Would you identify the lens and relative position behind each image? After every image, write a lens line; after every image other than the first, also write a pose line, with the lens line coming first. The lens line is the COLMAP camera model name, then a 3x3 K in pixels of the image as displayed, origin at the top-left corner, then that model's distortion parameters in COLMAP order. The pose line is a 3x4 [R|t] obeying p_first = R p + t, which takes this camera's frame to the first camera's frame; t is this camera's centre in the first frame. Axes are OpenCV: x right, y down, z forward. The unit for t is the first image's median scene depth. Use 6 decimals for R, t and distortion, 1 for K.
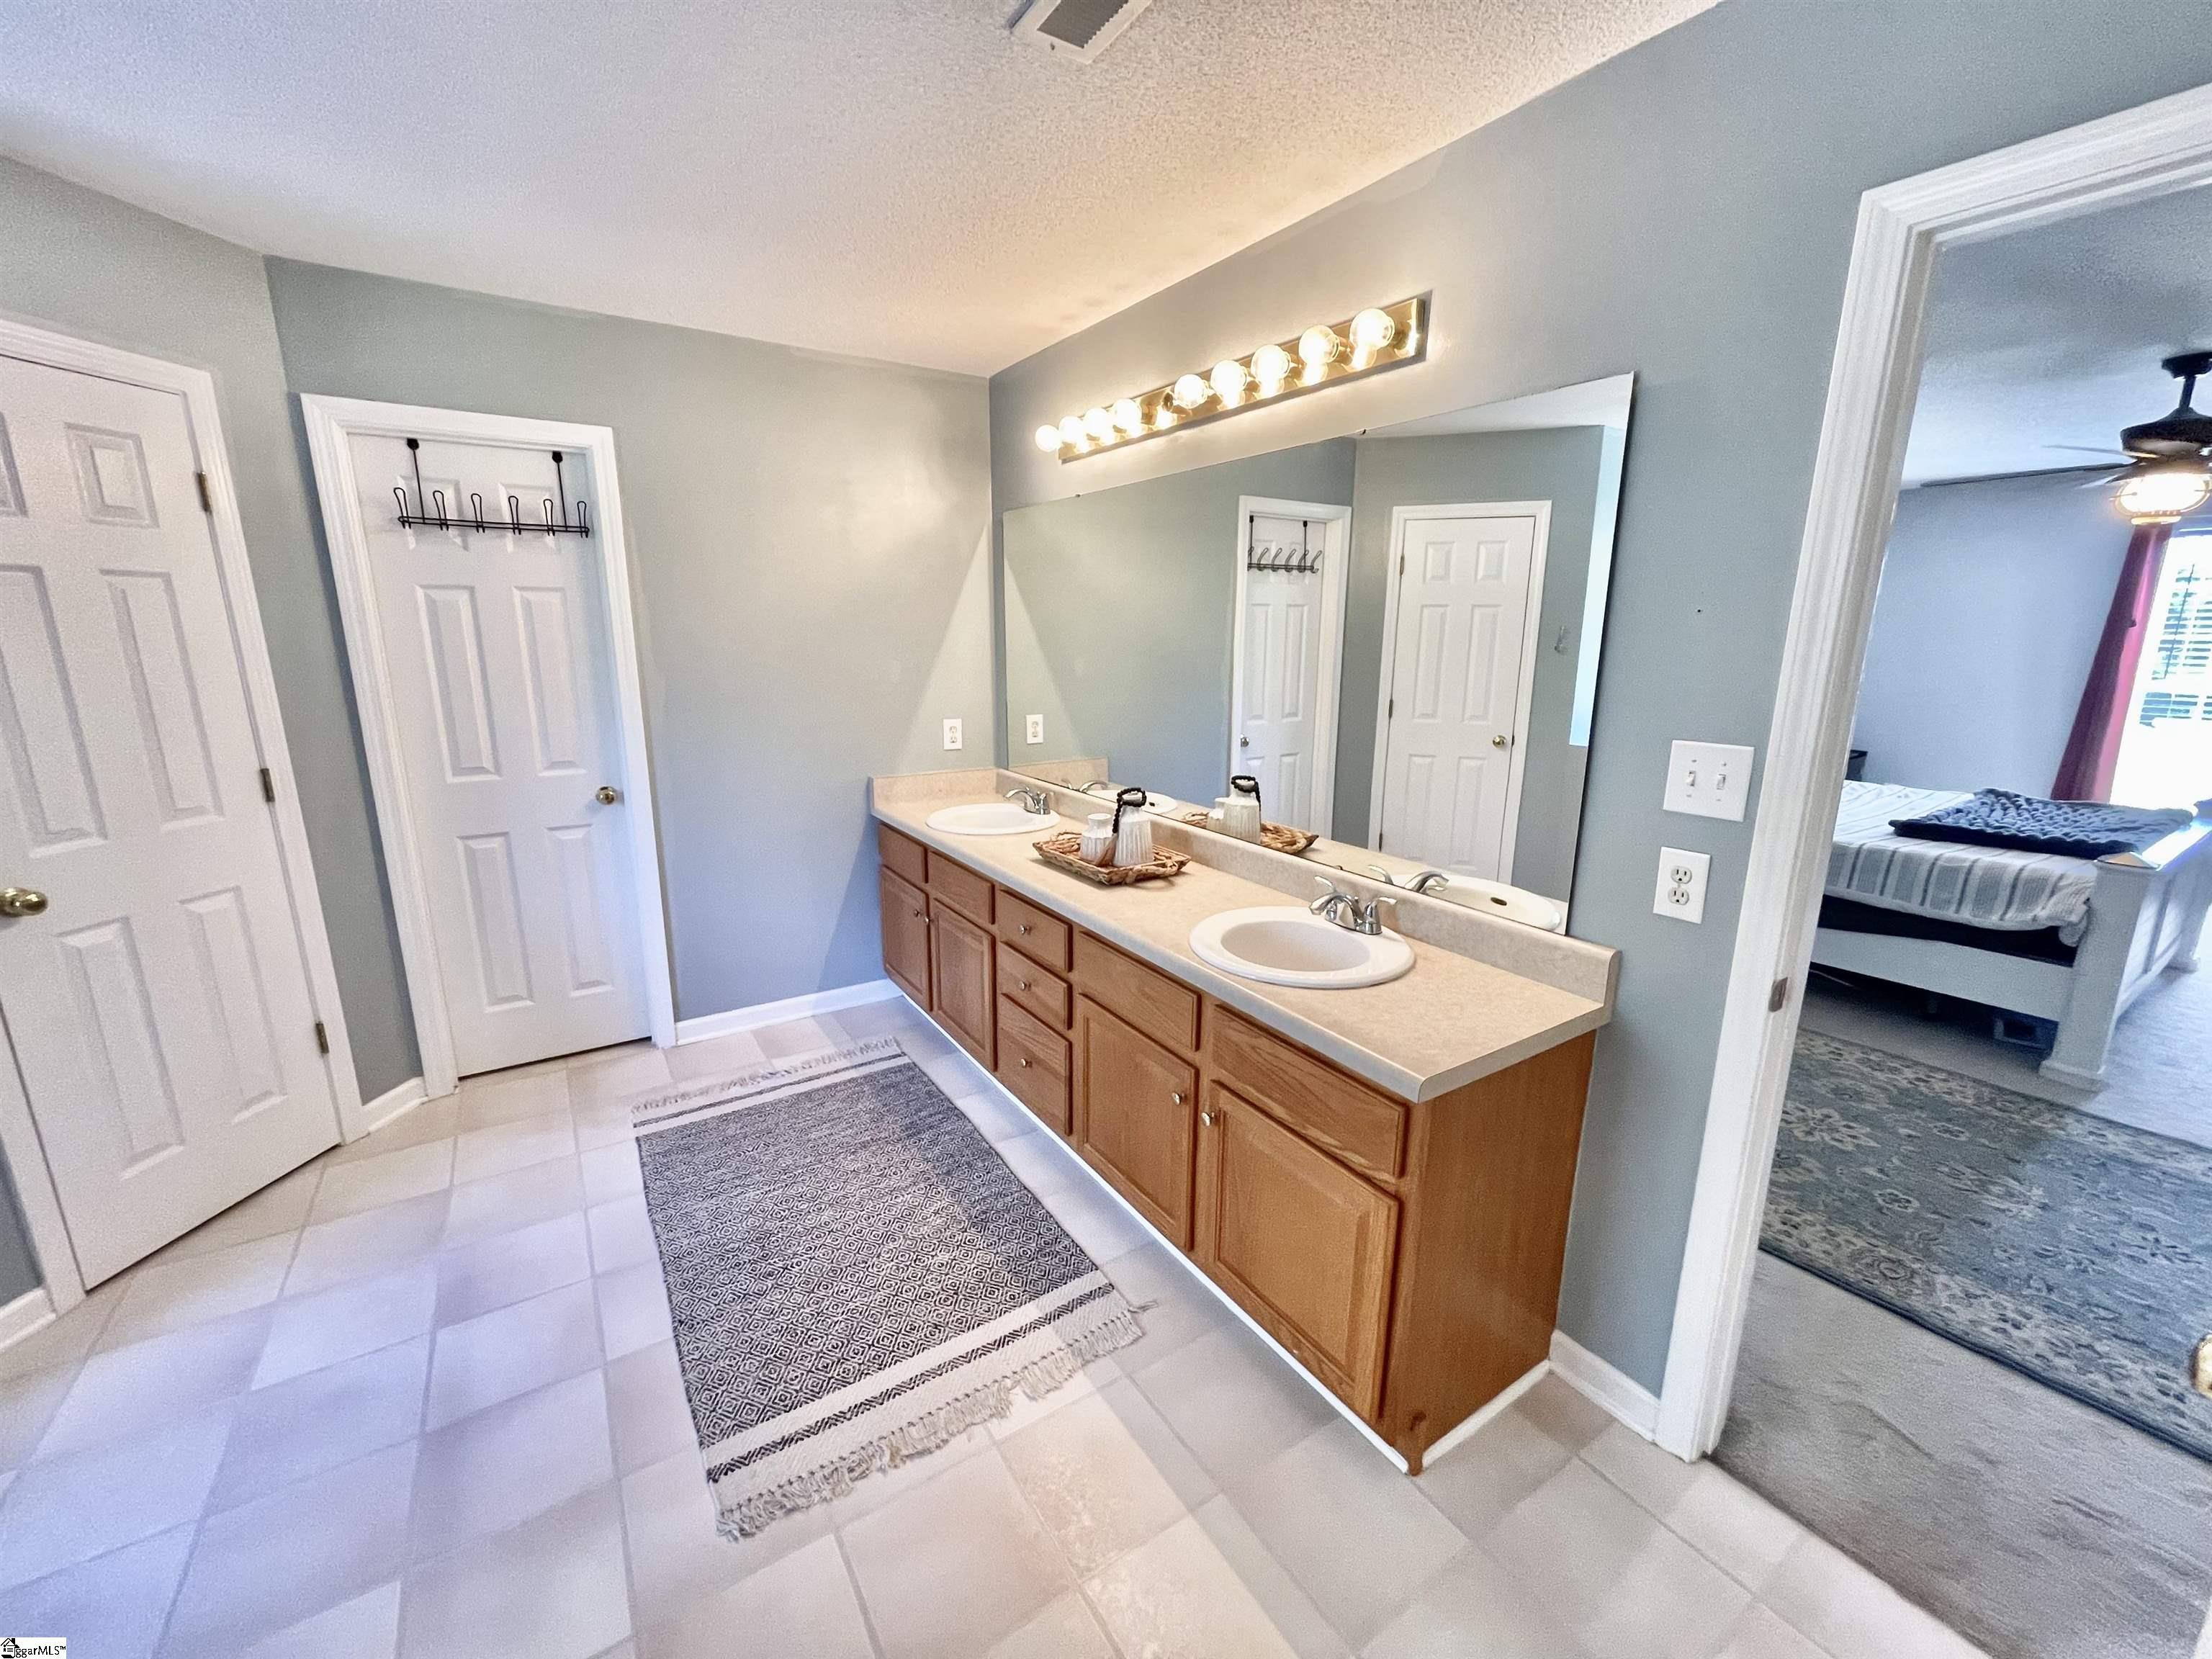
lens RADIAL K [[890.9, 0, 1105.7], [0, 890.9, 830.2], [0, 0, 1]] dist [-0.001463, -0.000285]
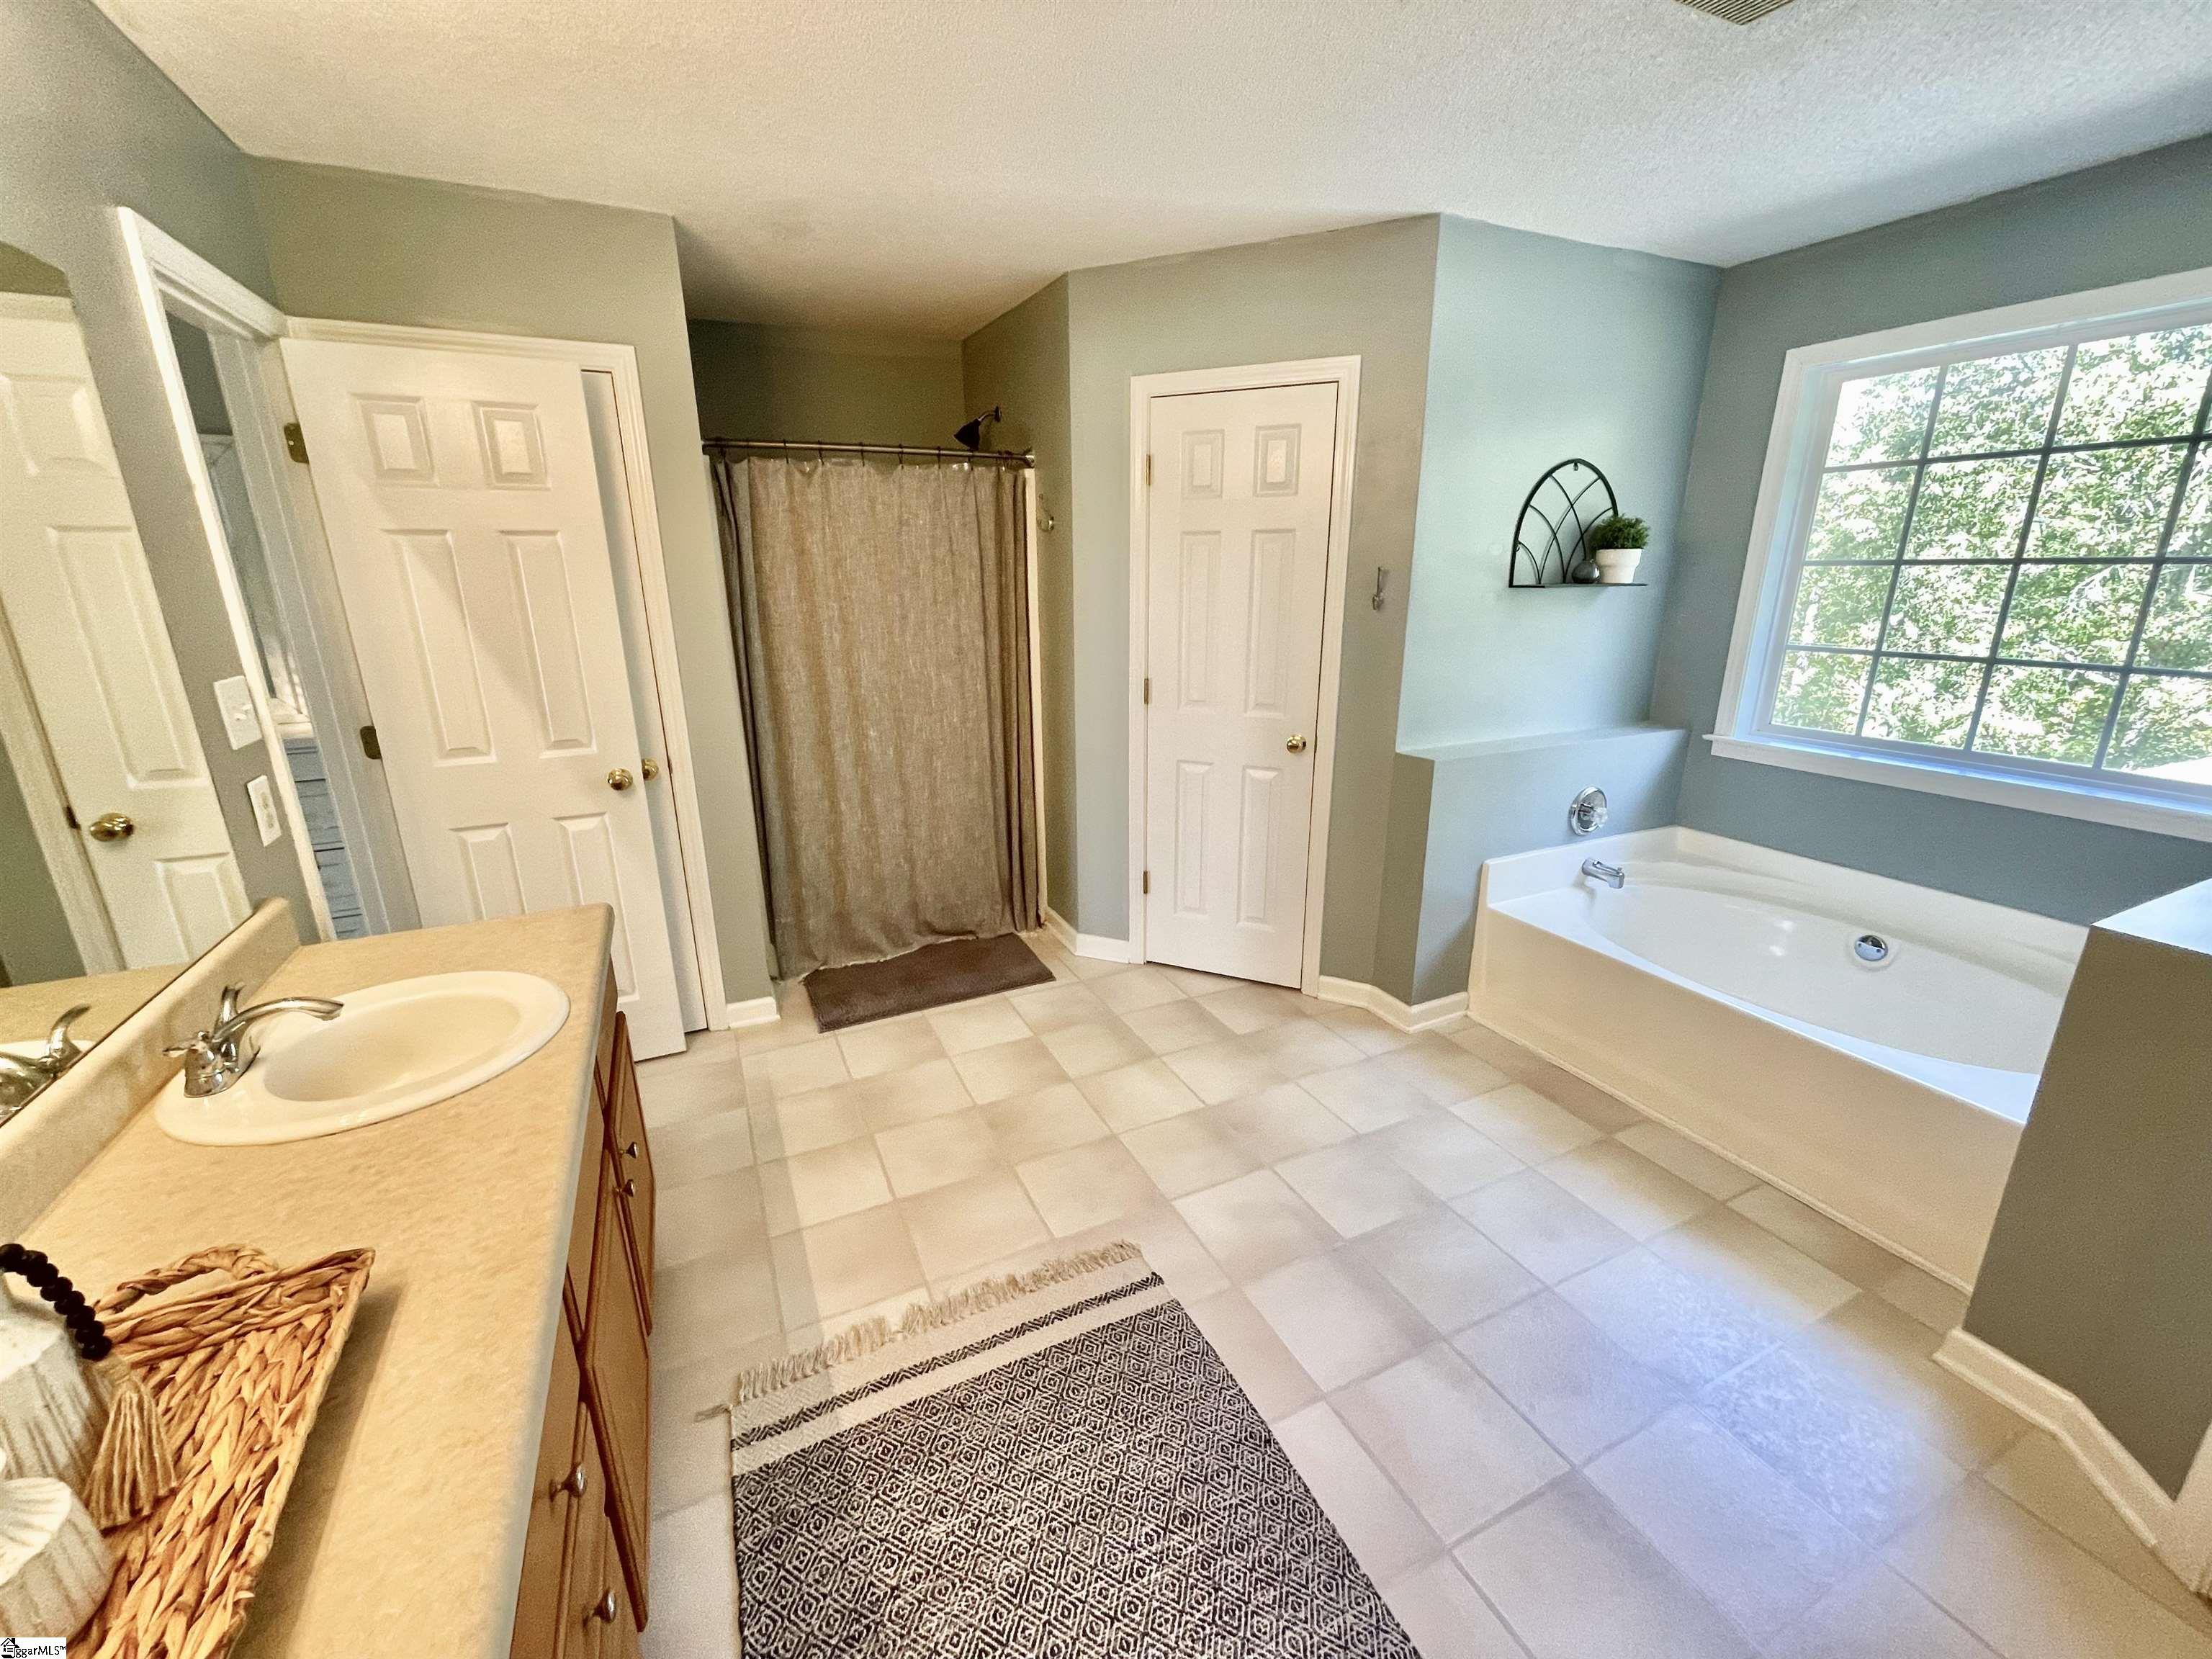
lens RADIAL K [[890.9, 0, 1107.0], [0, 890.9, 830.6], [0, 0, 1]] dist [-0.001463, -0.000285]
pose [[-0.991343, -0.035359, 0.126450, -0.424883], [0.030946, 0.873008, 0.486722, -0.341612], [-0.127602, 0.486422, -0.864356, 1.482285]]
